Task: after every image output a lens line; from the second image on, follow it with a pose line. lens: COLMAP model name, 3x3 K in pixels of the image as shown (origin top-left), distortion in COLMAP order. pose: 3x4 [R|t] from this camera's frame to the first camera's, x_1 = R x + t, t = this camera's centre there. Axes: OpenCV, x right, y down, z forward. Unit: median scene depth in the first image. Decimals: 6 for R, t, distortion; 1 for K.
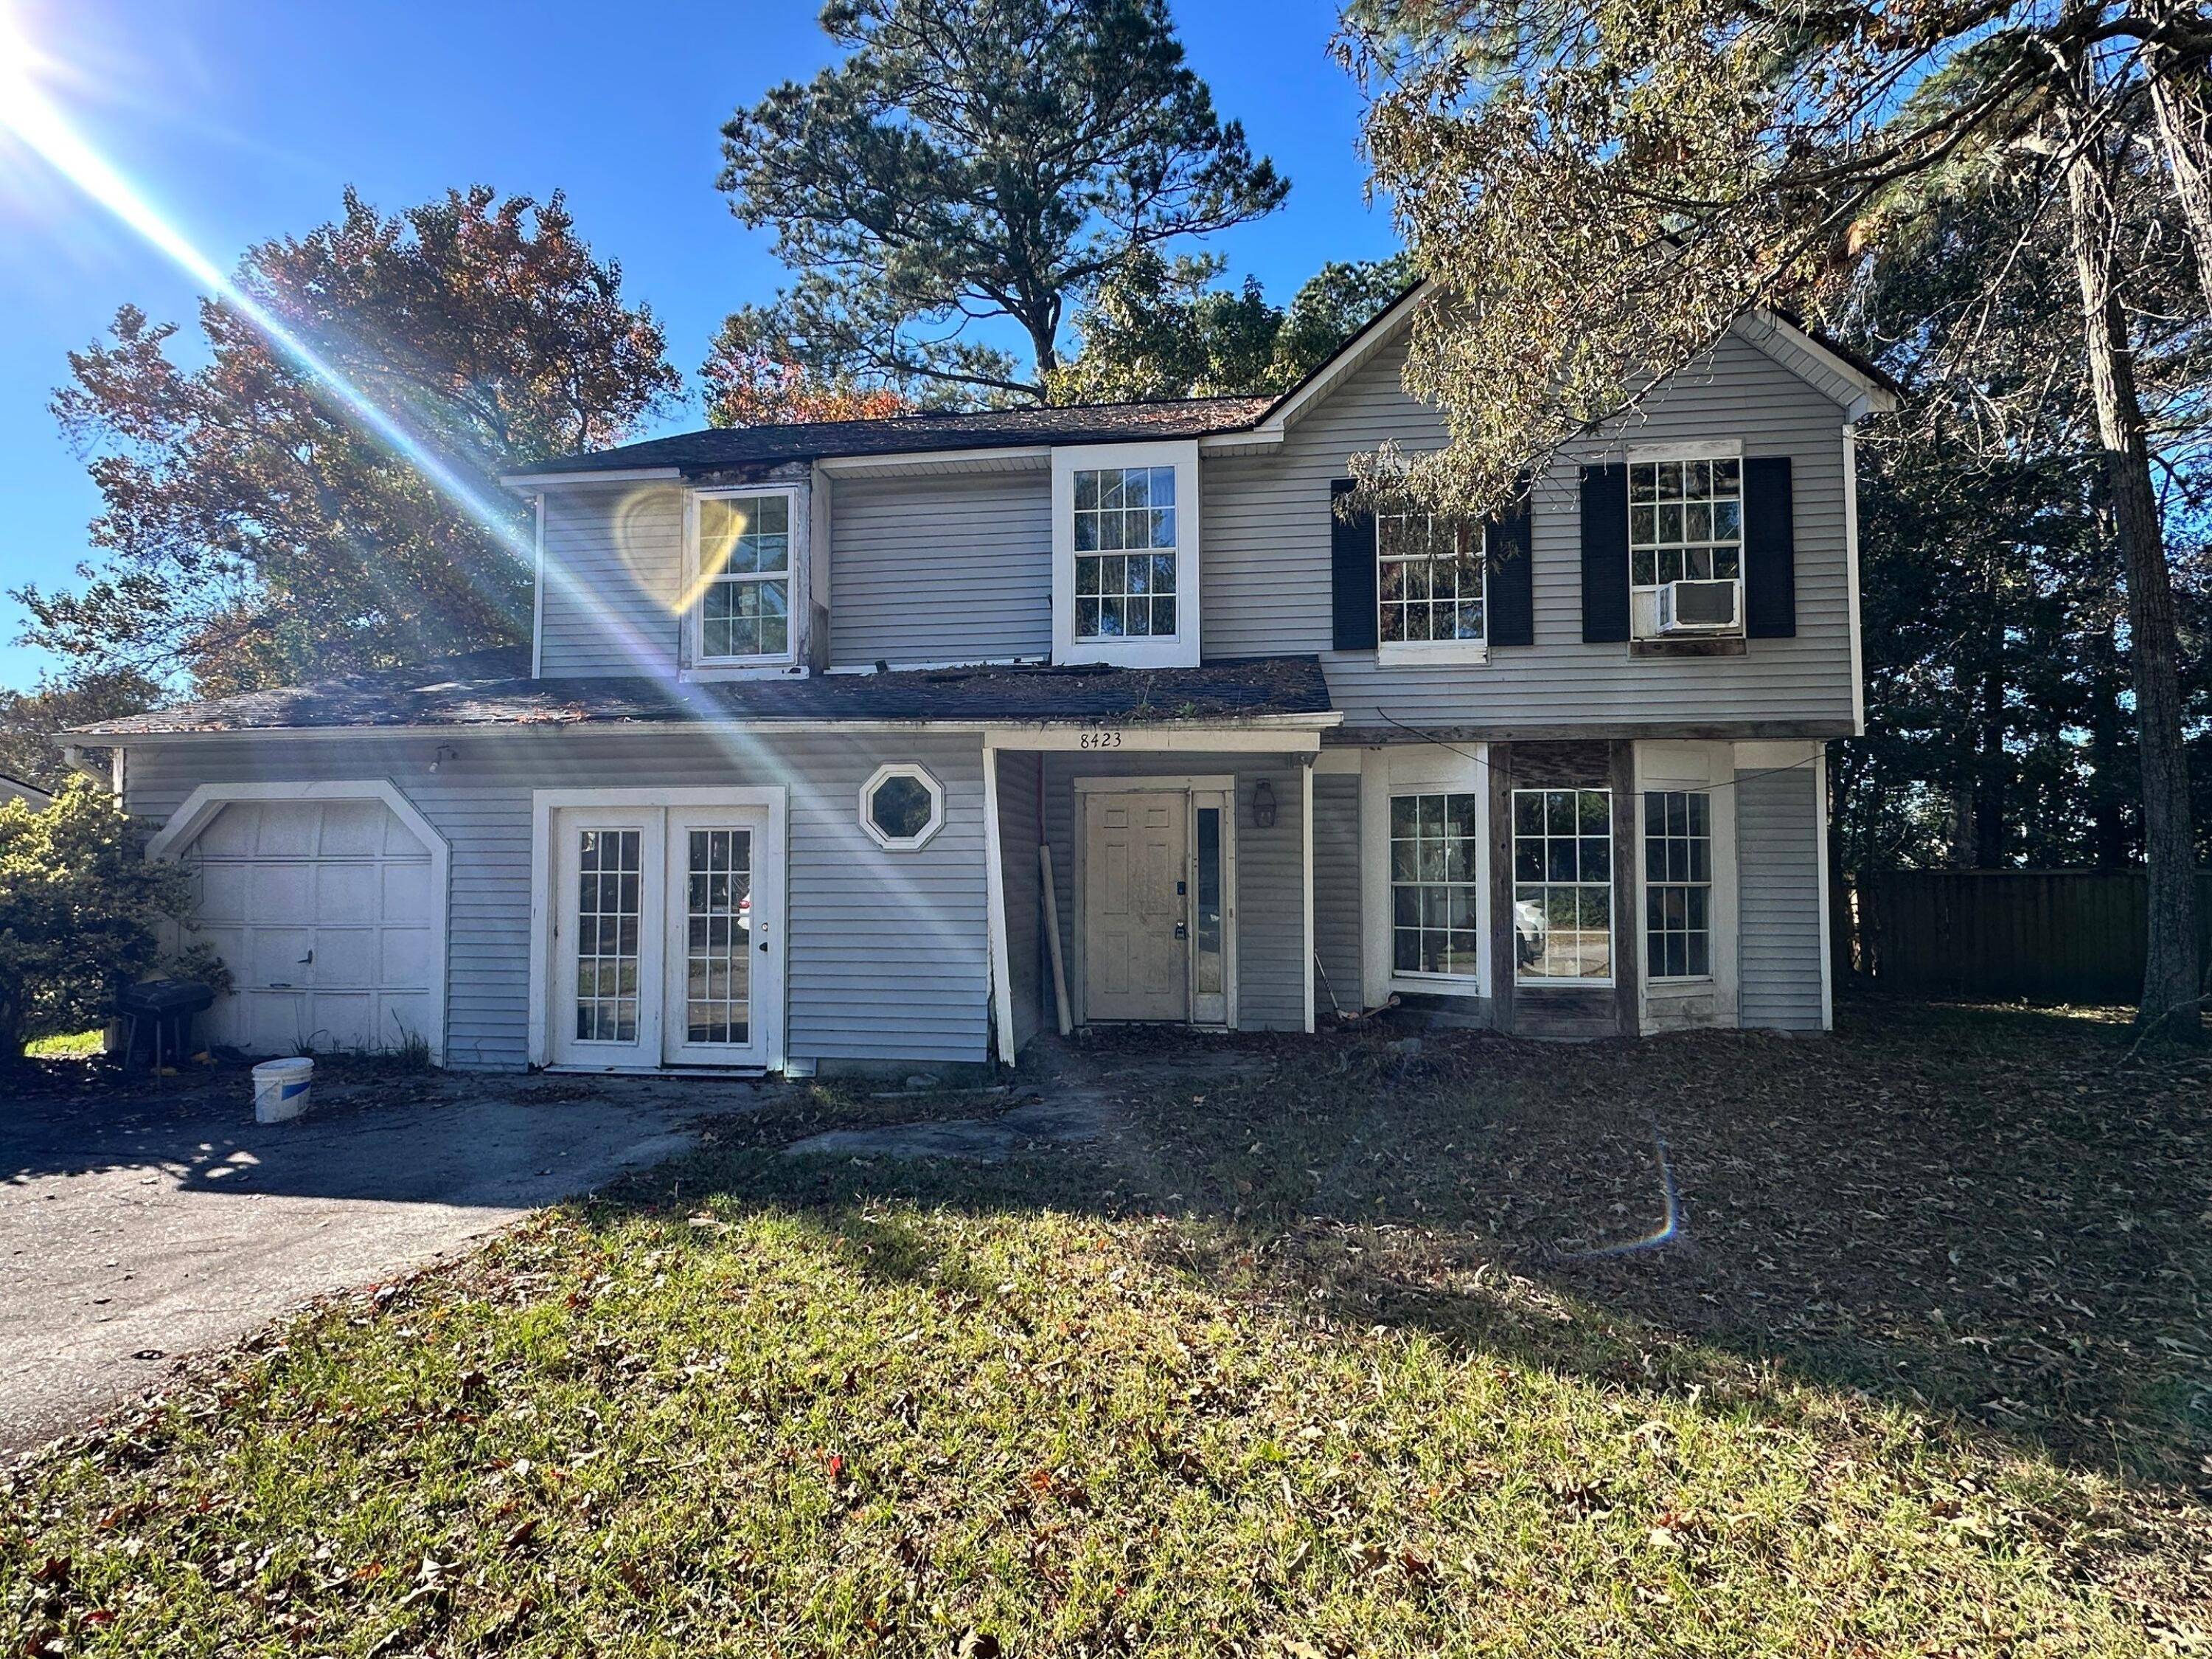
lens RADIAL K [[1112.9, 0, 1102.4], [0, 1112.9, 838.1], [0, 0, 1]] dist [-0.002330, 0.000325]
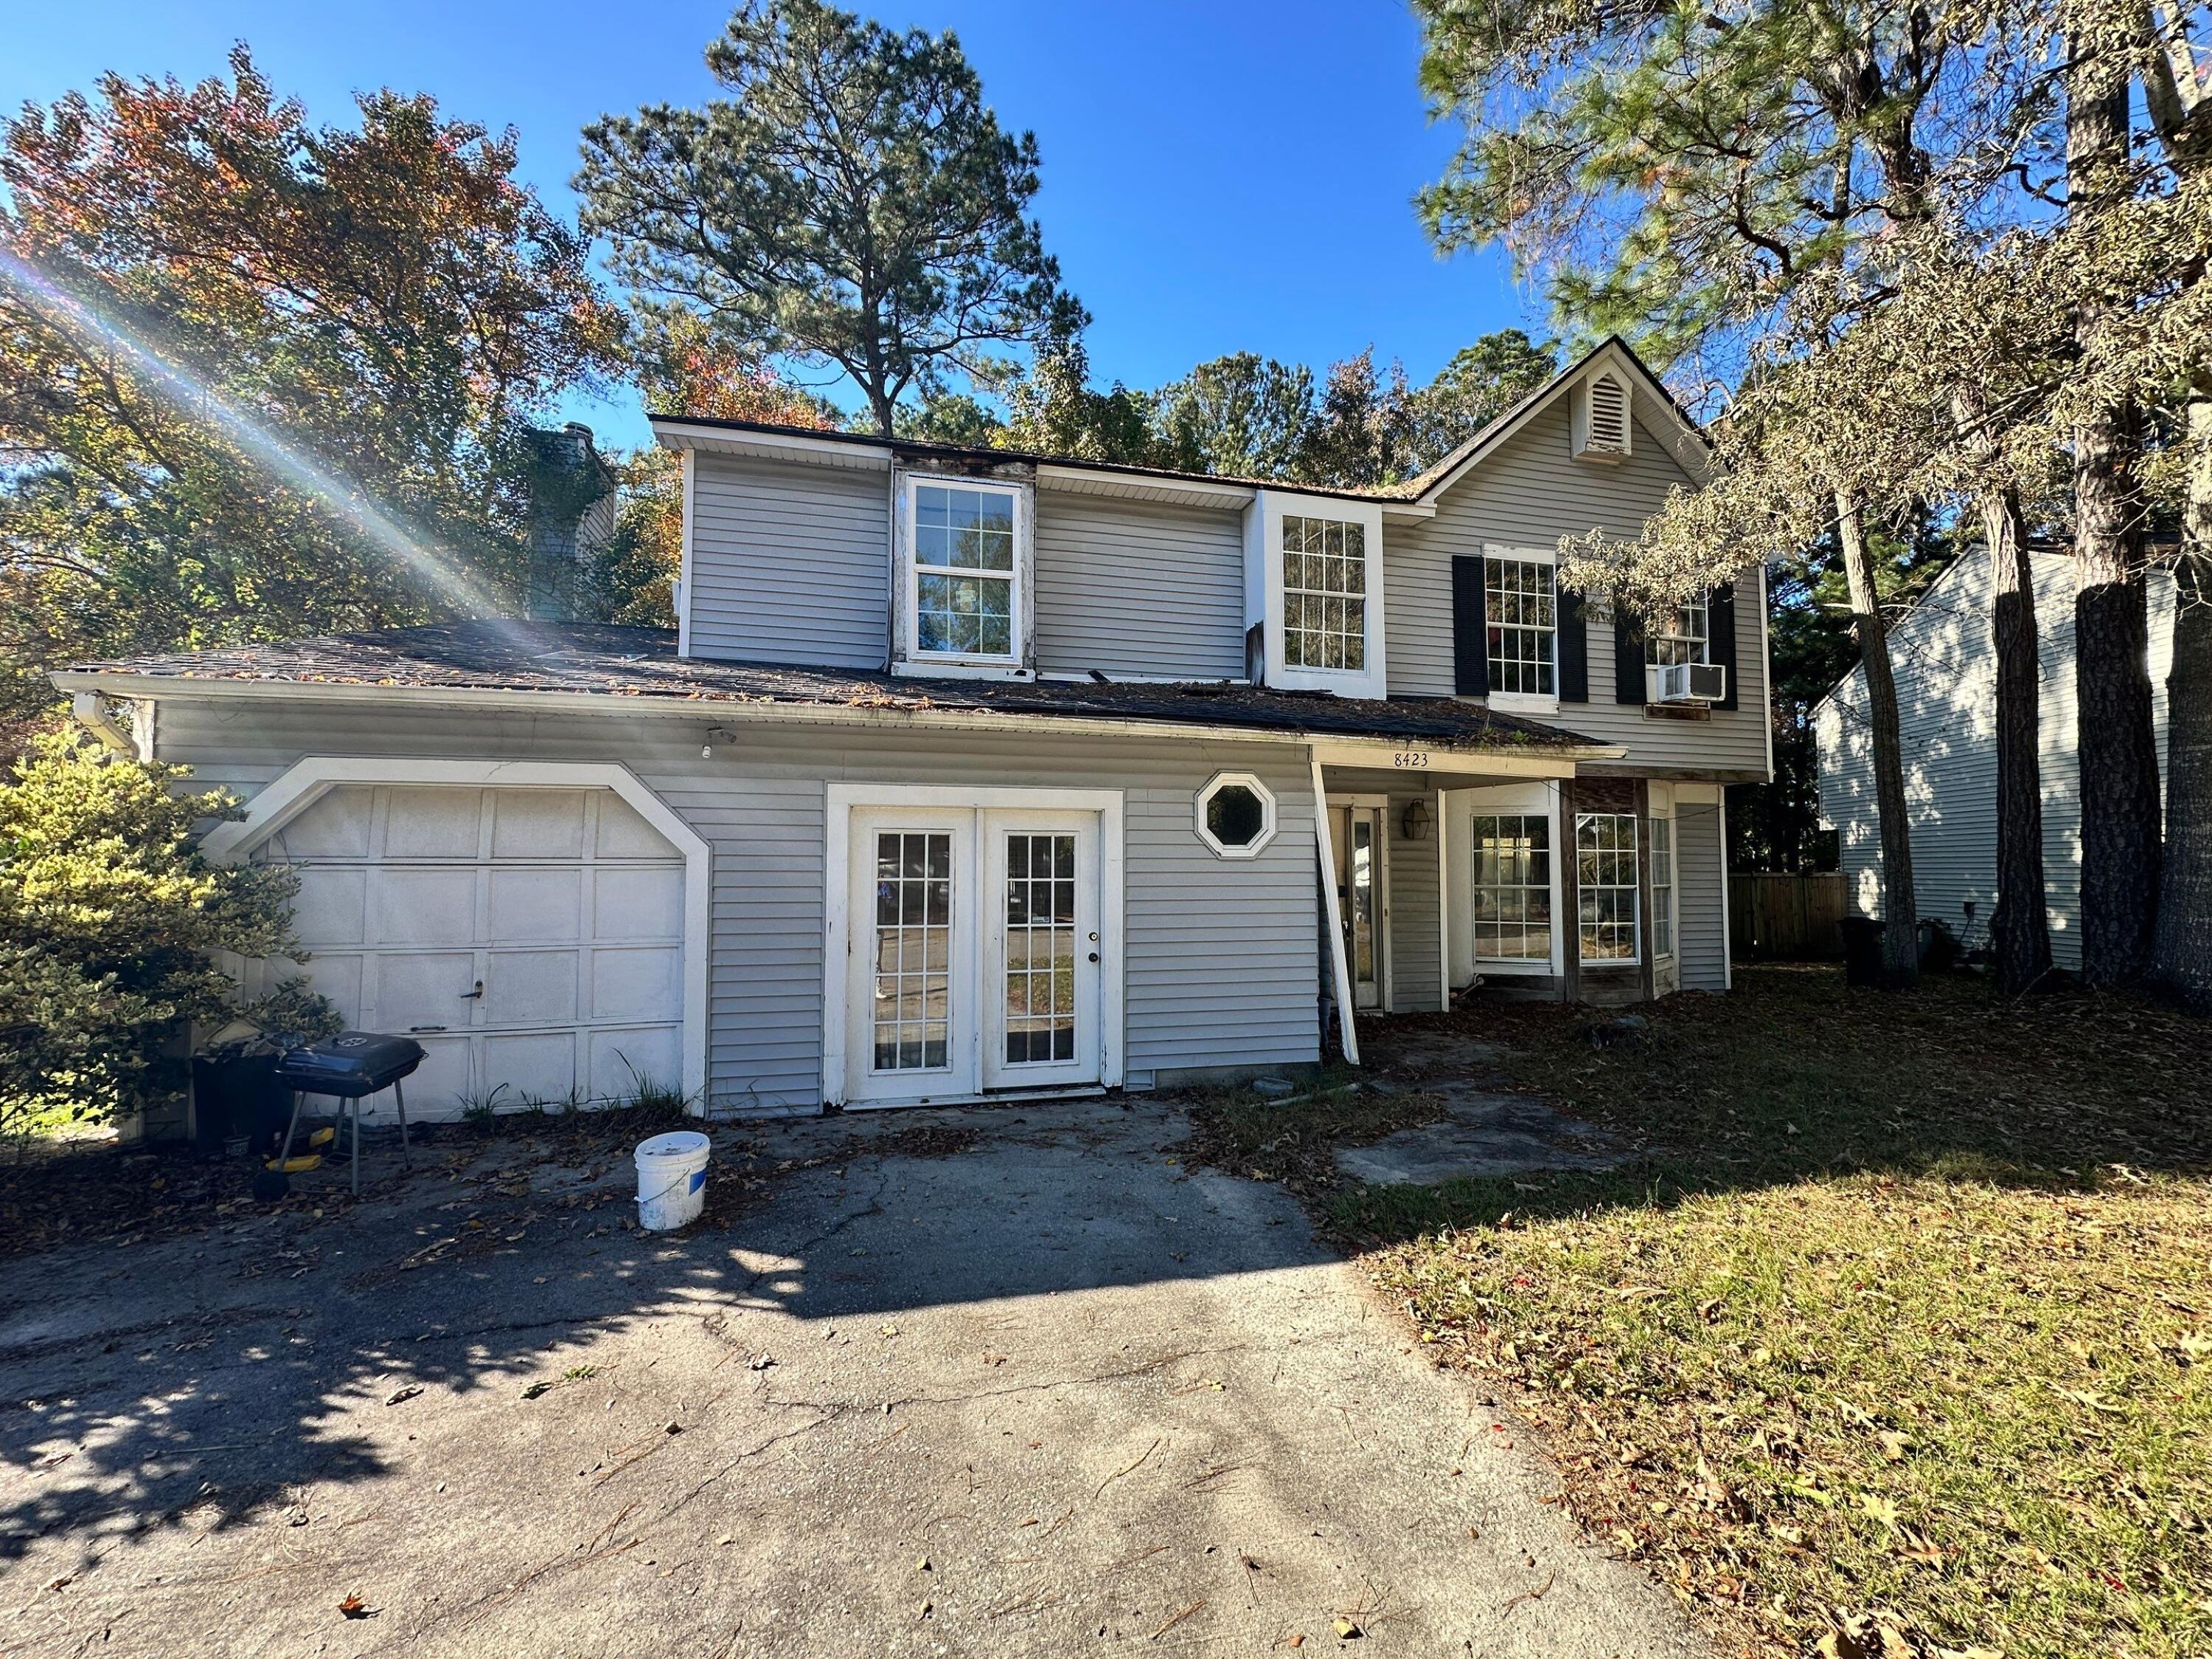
lens RADIAL K [[874.6, 0, 1099.2], [0, 874.6, 833.6], [0, 0, 1]] dist [-0.001090, -0.000135]
pose [[0.927677, 0.018033, 0.372947, -0.514696], [-0.014435, 0.999818, -0.012436, 0.000404], [-0.373103, 0.006153, 0.927769, 0.264155]]
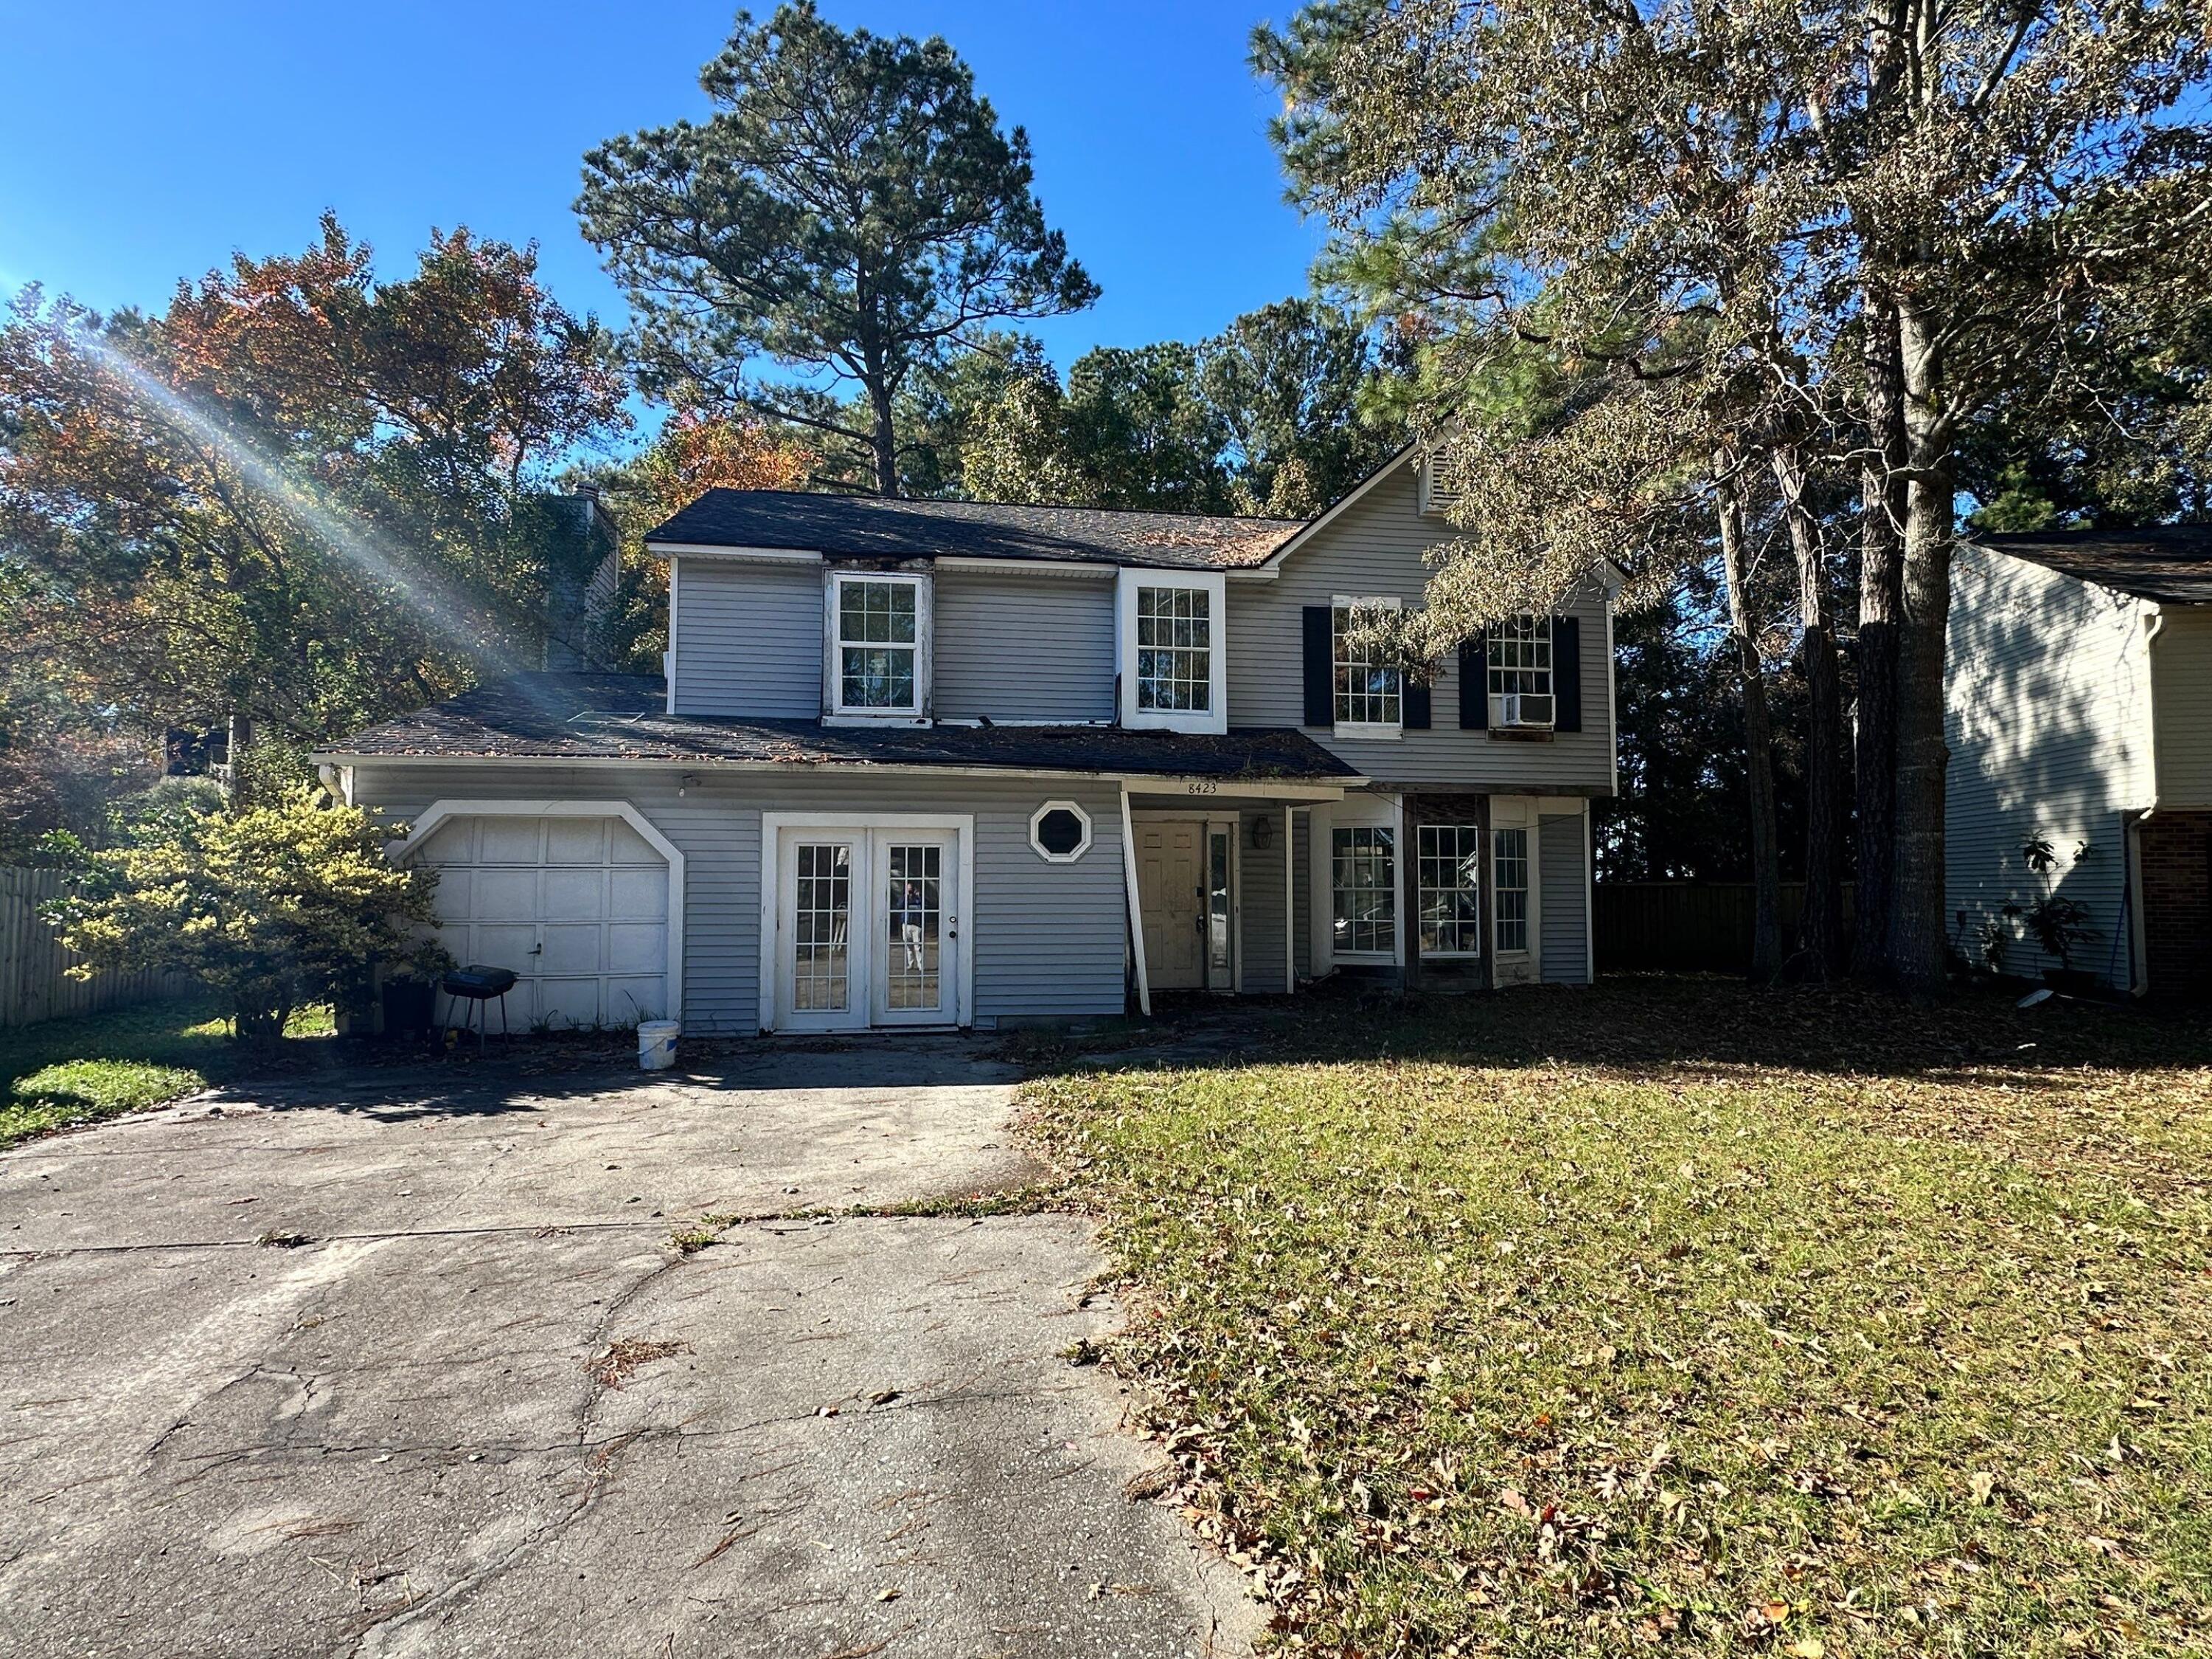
lens RADIAL K [[1101.0, 0, 1101.5], [0, 1101.0, 835.9], [0, 0, 1]] dist [-0.000919, 0.000654]
pose [[0.956439, 0.015965, 0.291496, -0.459333], [-0.012130, 0.999815, -0.014959, -0.002525], [-0.291681, 0.010772, 0.956455, -0.279838]]
